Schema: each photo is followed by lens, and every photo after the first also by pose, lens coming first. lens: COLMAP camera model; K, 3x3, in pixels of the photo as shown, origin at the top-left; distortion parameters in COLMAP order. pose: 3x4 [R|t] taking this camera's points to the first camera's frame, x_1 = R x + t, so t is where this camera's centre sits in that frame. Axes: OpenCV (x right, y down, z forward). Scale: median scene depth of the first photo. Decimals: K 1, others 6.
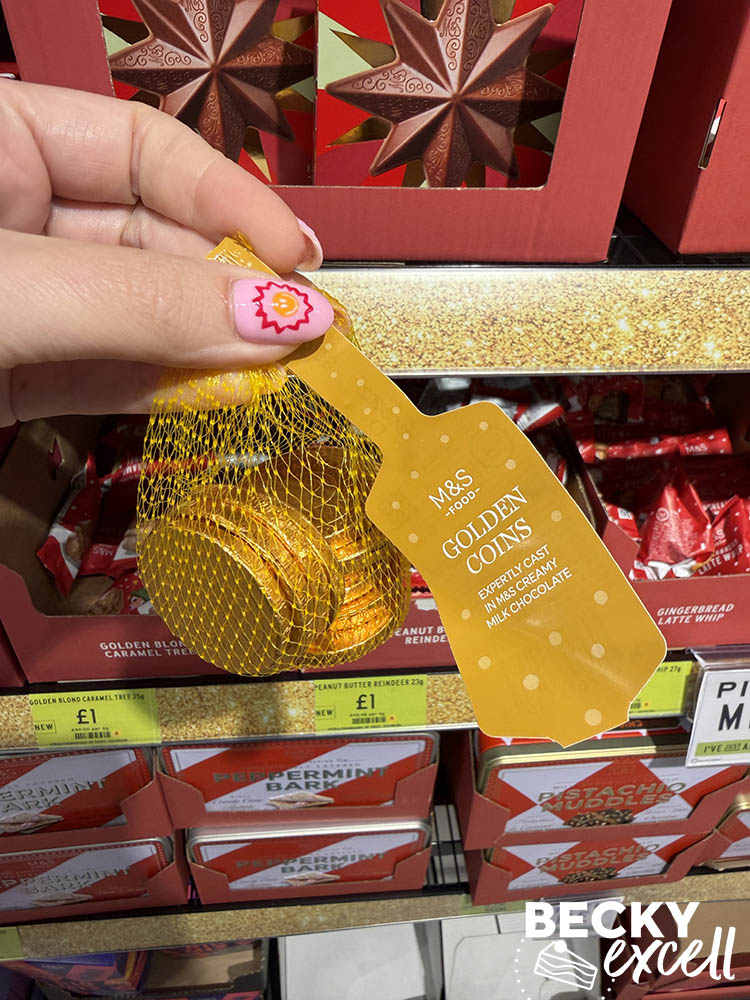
lens RADIAL K [[739.9, 0, 365.1], [0, 739.9, 455.4], [0, 0, 1]] dist [-0.007047, 0.001258]
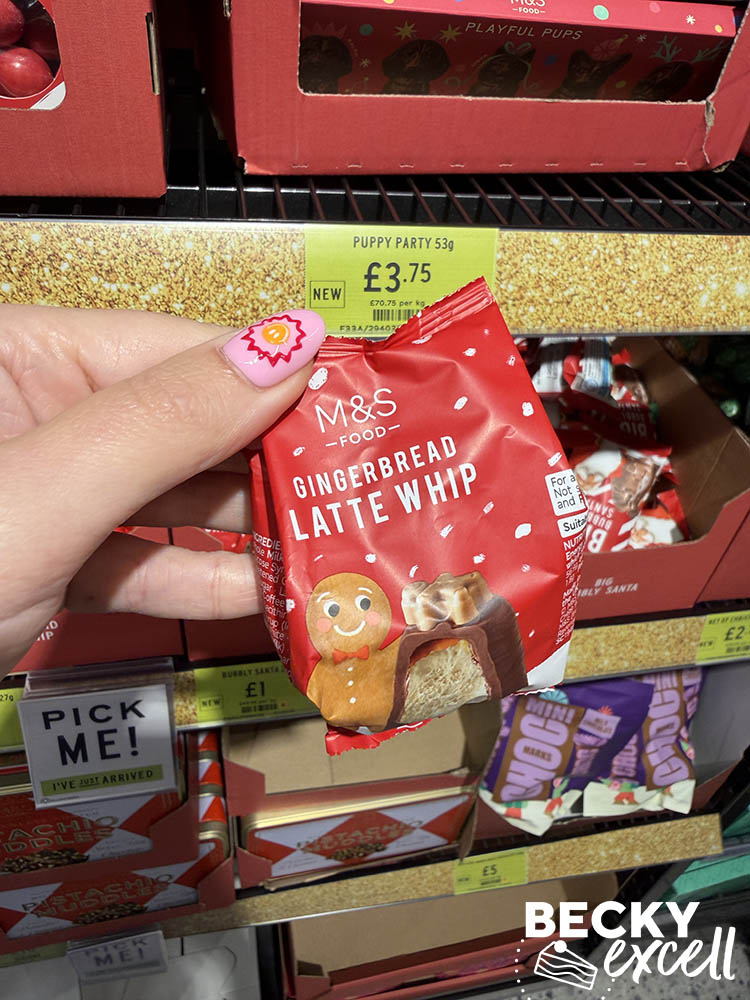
lens RADIAL K [[739.9, 0, 367.3], [0, 739.9, 439.0], [0, 0, 1]] dist [-0.007047, 0.001258]
pose [[0.990929, -0.018744, 0.133075, 0.736305], [0.019082, 0.999817, -0.001260, -0.002998], [-0.133027, 0.003788, 0.991105, 0.091952]]
